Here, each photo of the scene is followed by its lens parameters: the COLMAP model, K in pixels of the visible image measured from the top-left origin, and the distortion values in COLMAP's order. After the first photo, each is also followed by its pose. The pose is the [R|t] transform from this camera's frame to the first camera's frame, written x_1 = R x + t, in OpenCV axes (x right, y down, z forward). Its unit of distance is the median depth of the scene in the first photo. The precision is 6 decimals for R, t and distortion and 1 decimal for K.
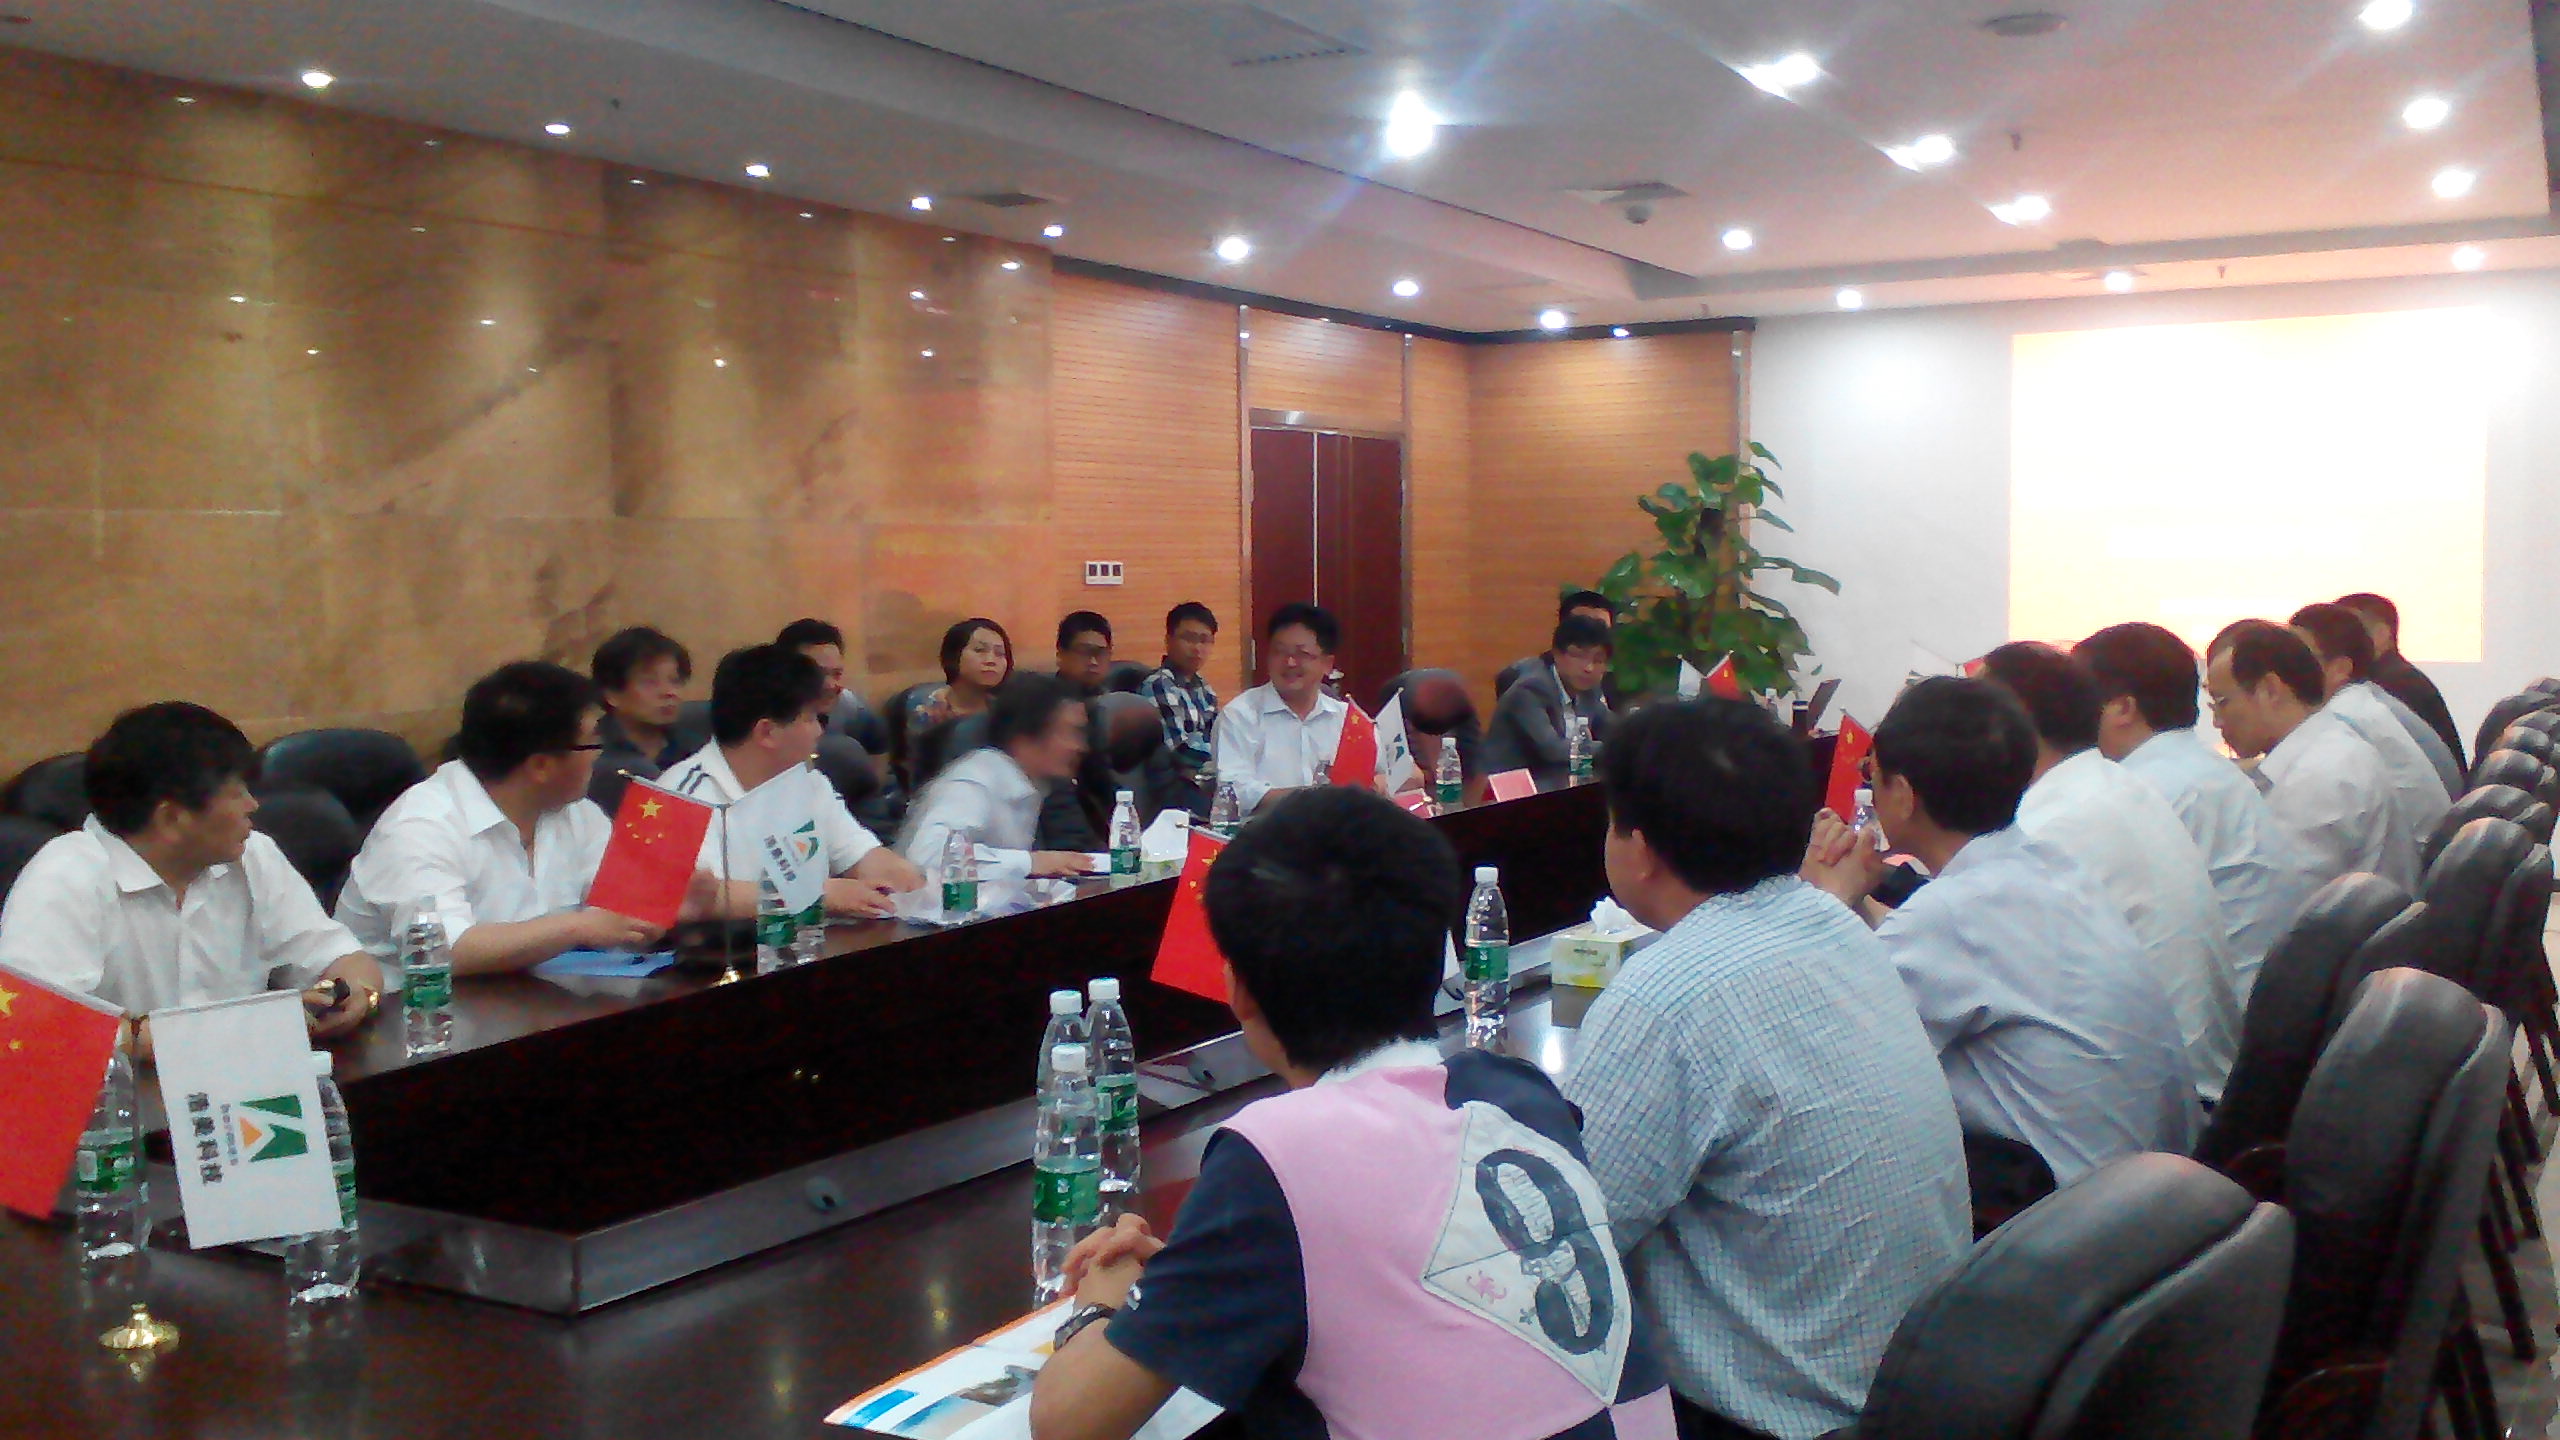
lens RADIAL K [[2477.7, 0, 1345.7], [0, 2477.7, 711.5], [0, 0, 1]] dist [0.115297, -0.261204]
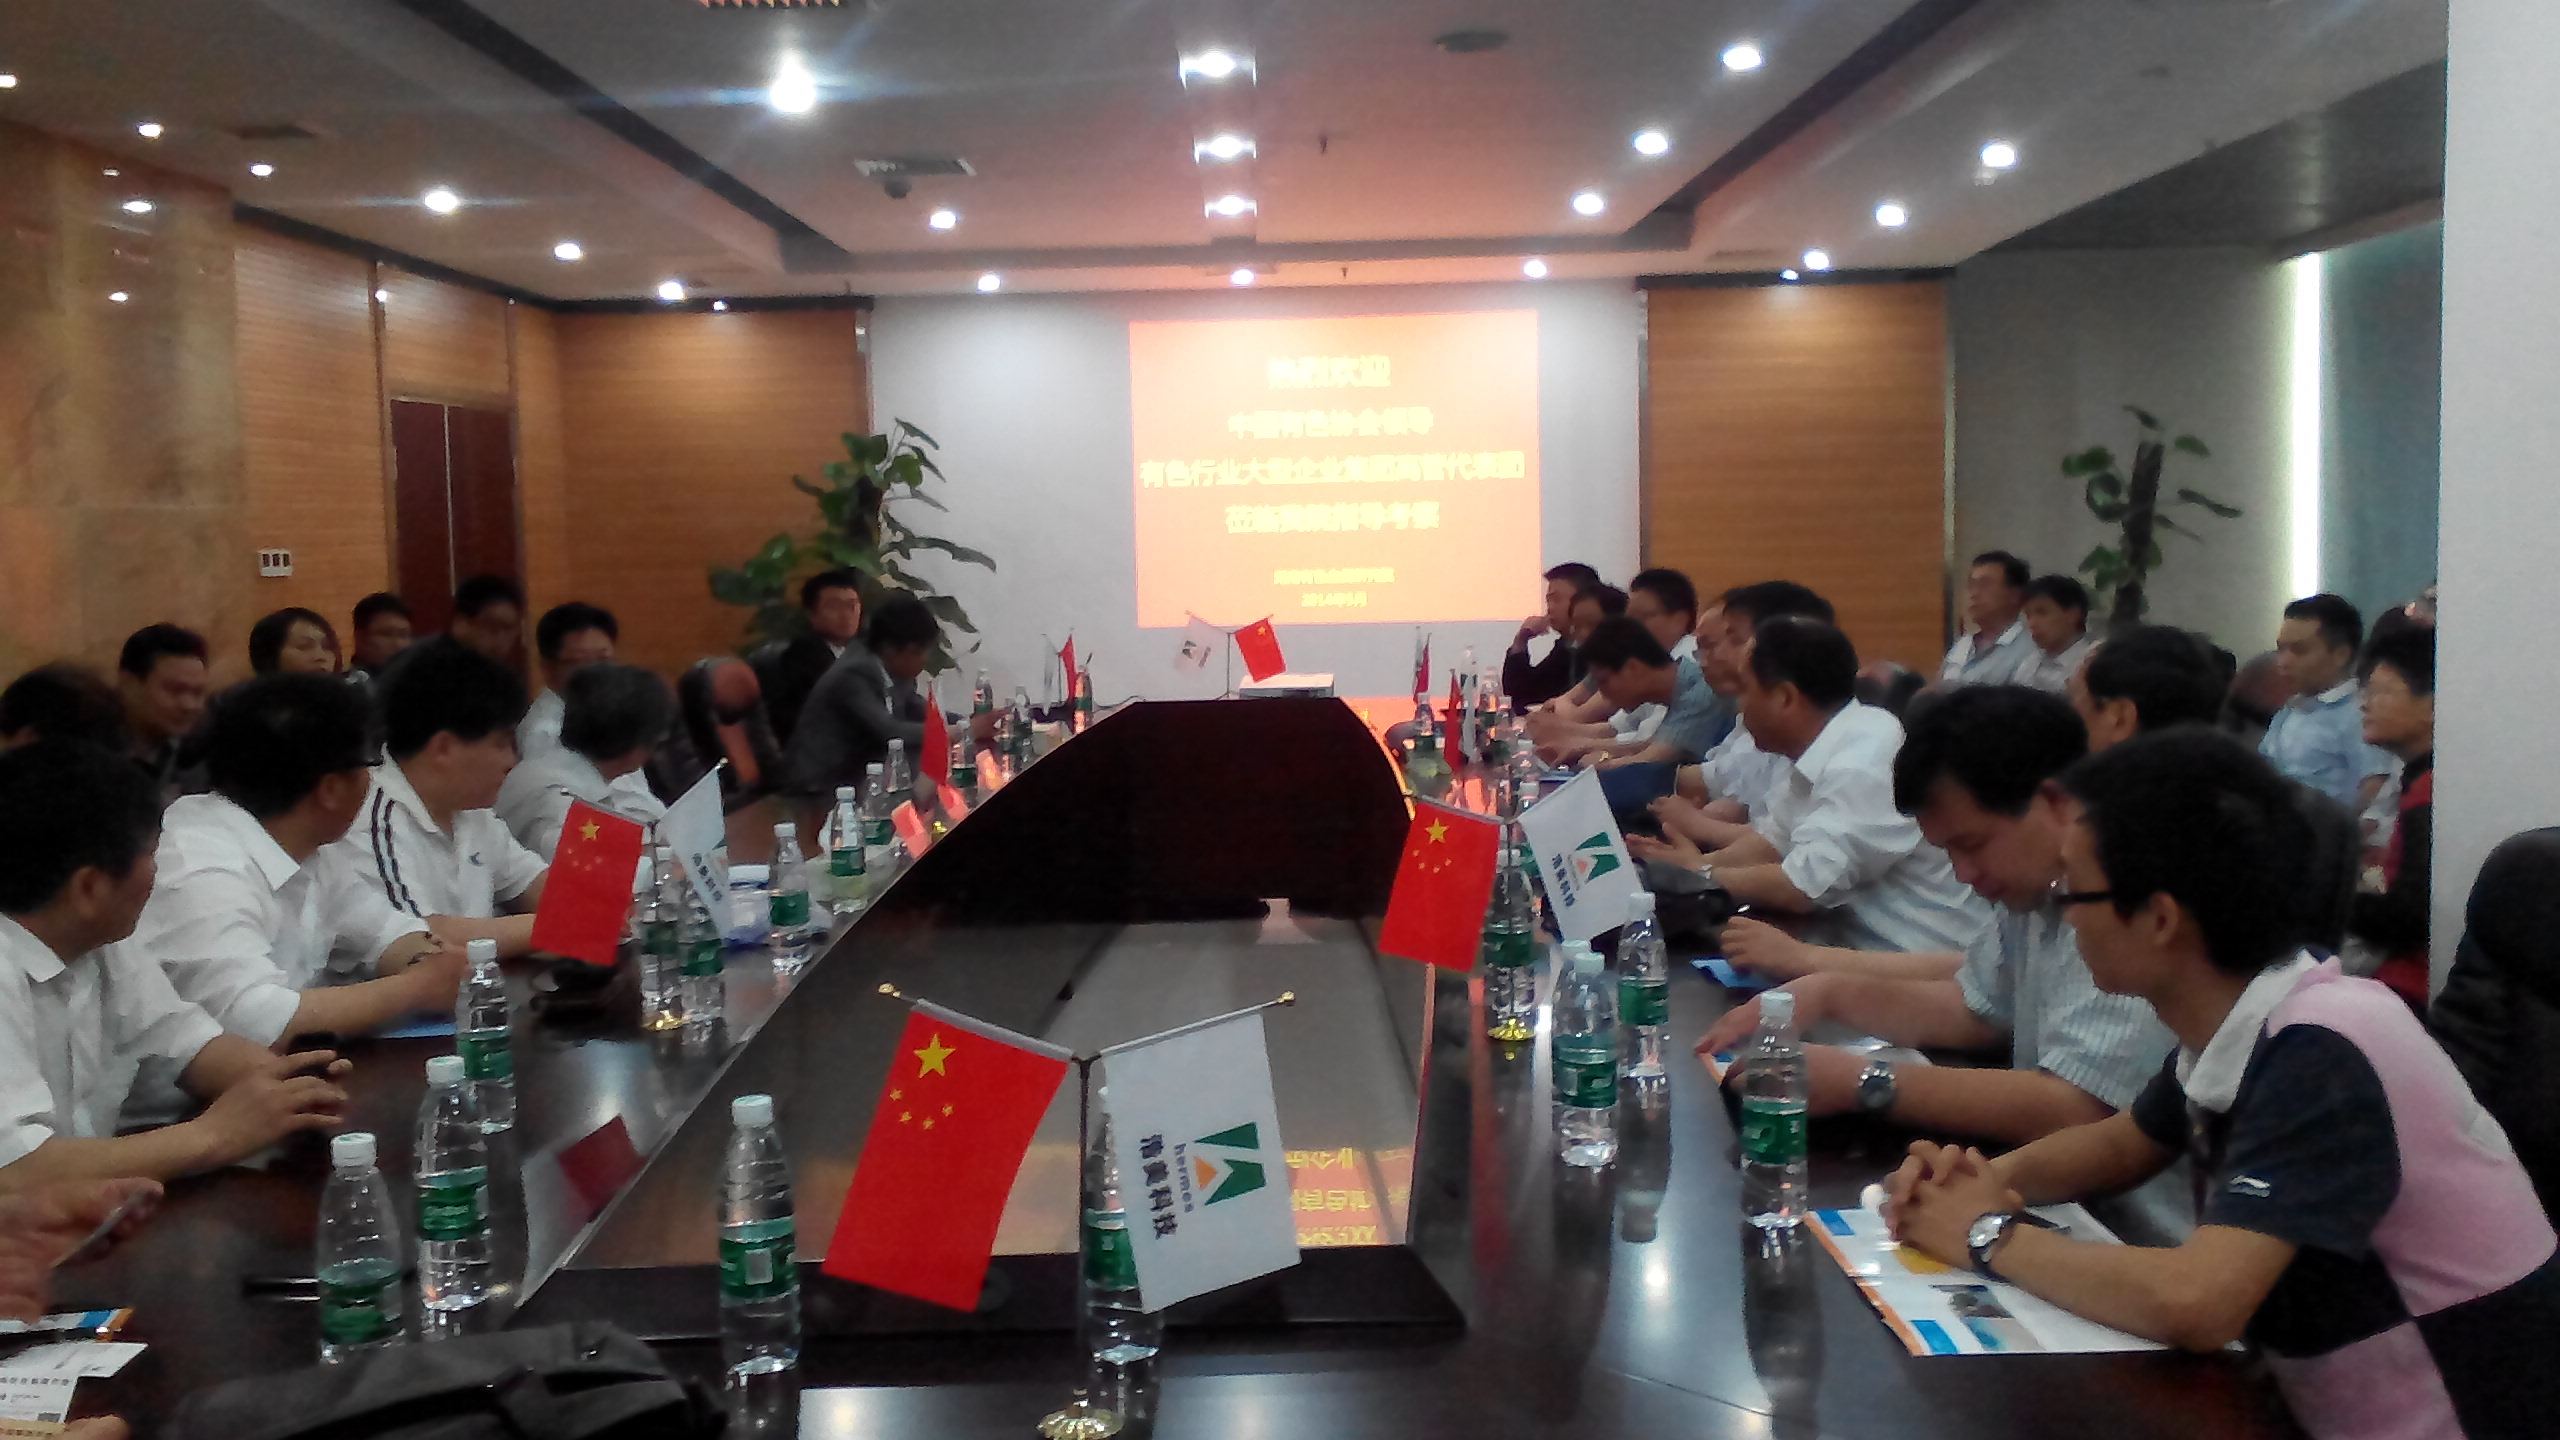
lens RADIAL K [[2477.7, 0, 1345.7], [0, 2477.7, 711.5], [0, 0, 1]] dist [0.115297, -0.261204]
pose [[0.870801, -0.049169, 0.489170, -0.191150], [0.046225, 0.998767, 0.018102, -0.002309], [-0.489457, 0.006848, 0.872000, 0.047012]]
